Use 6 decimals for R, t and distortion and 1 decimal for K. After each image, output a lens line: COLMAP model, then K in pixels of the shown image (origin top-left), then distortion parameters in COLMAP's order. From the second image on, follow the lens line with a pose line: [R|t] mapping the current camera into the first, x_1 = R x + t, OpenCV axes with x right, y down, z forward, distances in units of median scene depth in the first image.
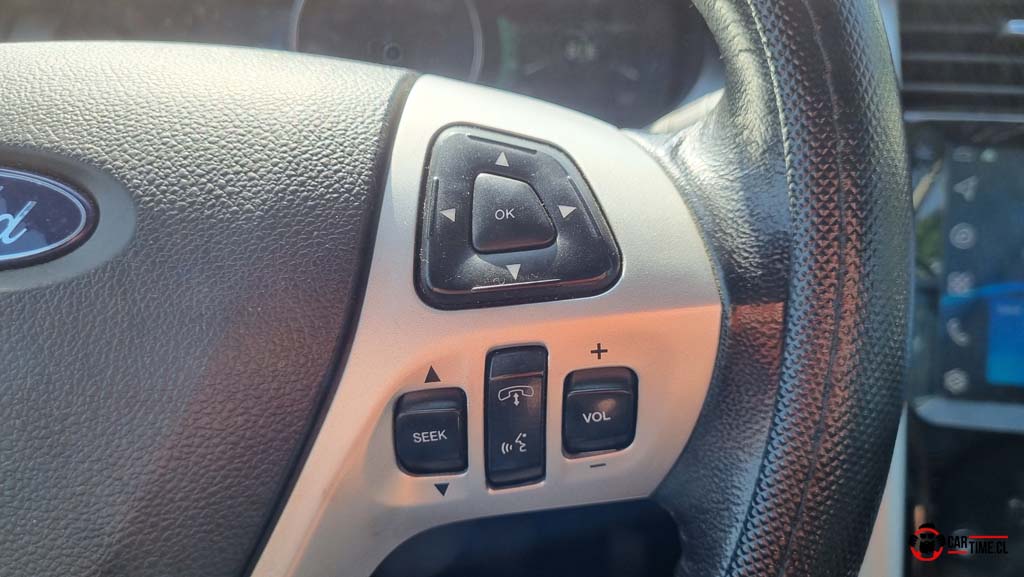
lens RADIAL K [[831.5, 0, 512.0], [0, 831.5, 288.5], [0, 0, 1]] dist [-0.004212, -0.002298]
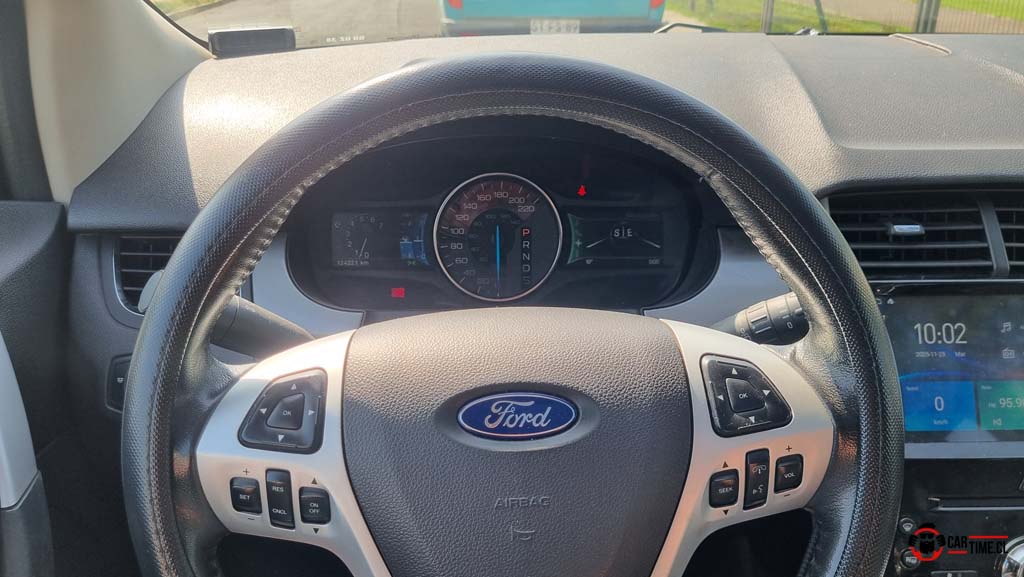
lens RADIAL K [[796.6, 0, 508.1], [0, 796.6, 278.6], [0, 0, 1]] dist [0.014860, 0.002145]
pose [[0.989360, -0.070412, 0.127314, -0.970739], [0.081110, 0.993417, -0.080898, -0.298195], [-0.120779, 0.090364, 0.988558, -1.283644]]
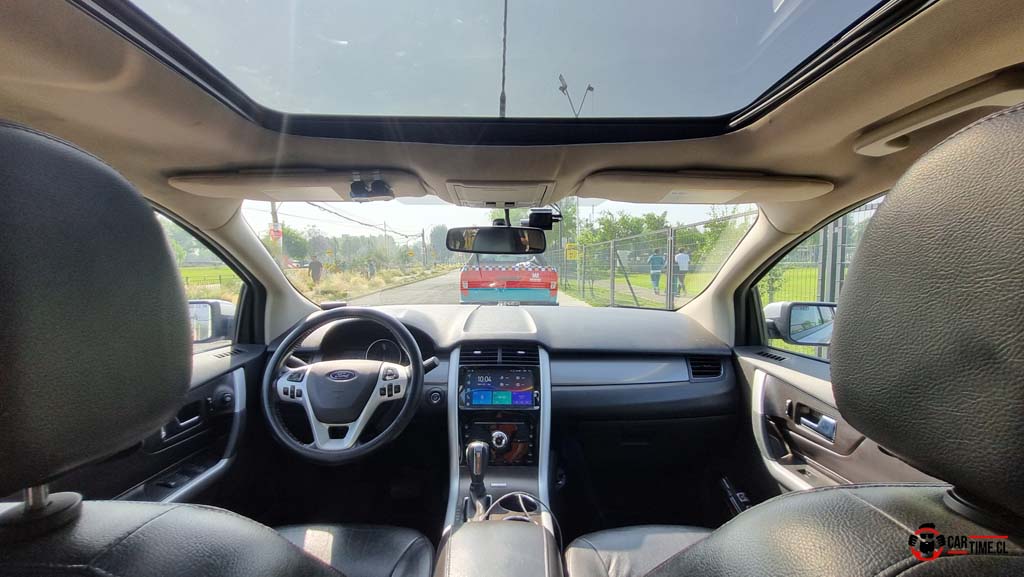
lens RADIAL K [[402.3, 0, 500.8], [0, 402.3, 296.1], [0, 0, 1]] dist [-0.001764, 0.000056]
pose [[0.991808, -0.018516, 0.126386, 0.874050], [0.066830, 0.918430, -0.389897, 1.270417], [-0.108857, 0.395149, 0.912144, -4.973886]]
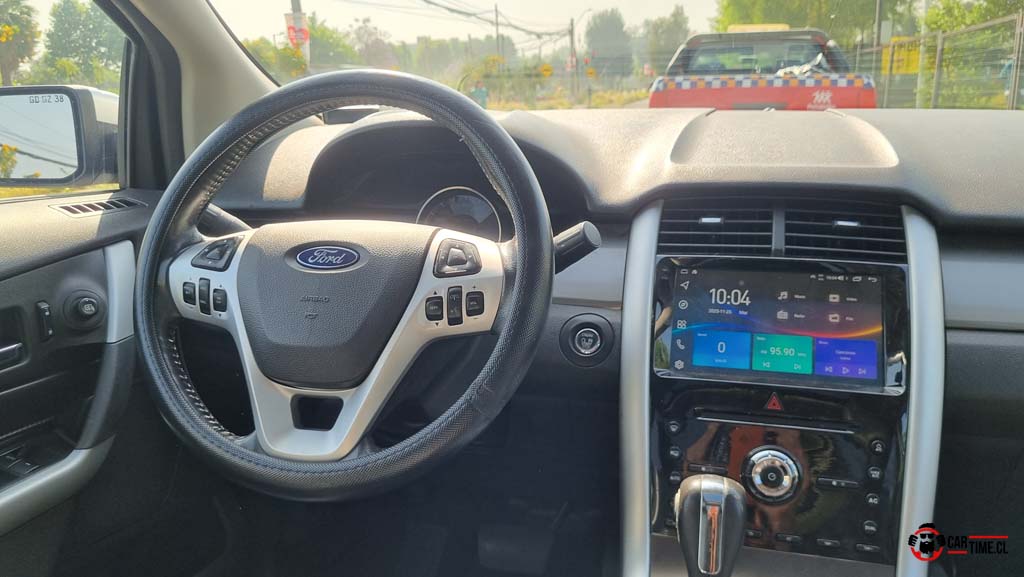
lens RADIAL K [[796.6, 0, 508.1], [0, 796.6, 278.6], [0, 0, 1]] dist [0.014860, 0.002145]
pose [[0.990116, 0.007244, -0.140066, 0.802811], [-0.042771, 0.966691, -0.252348, 0.998550], [0.133573, 0.255844, 0.957446, -2.722188]]
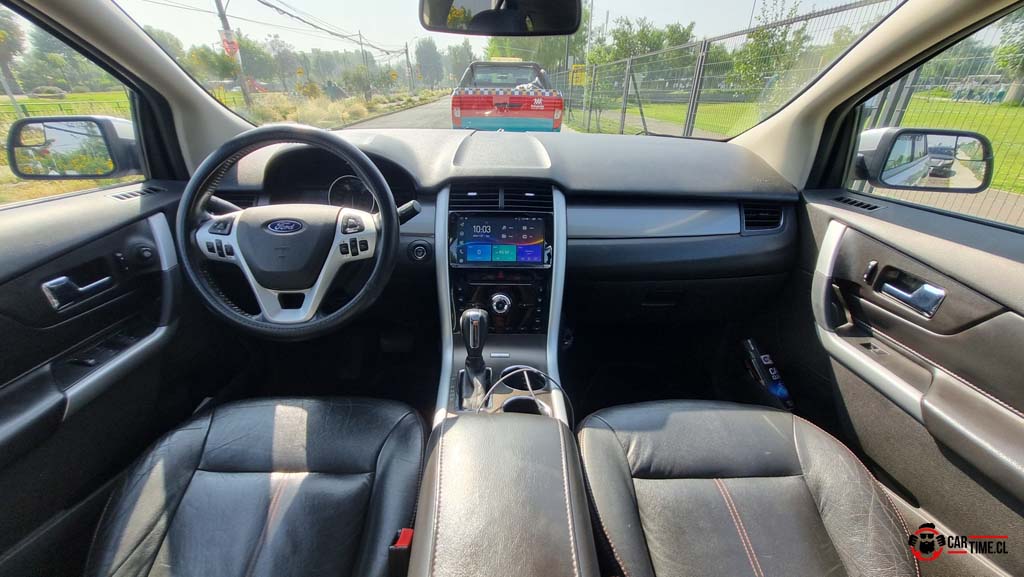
lens RADIAL K [[402.3, 0, 500.8], [0, 402.3, 296.1], [0, 0, 1]] dist [-0.001764, 0.000056]
pose [[0.990675, -0.059490, 0.122570, 0.984608], [0.060832, 0.998122, -0.007240, 0.796568], [-0.121909, 0.014628, 0.992434, -3.388436]]
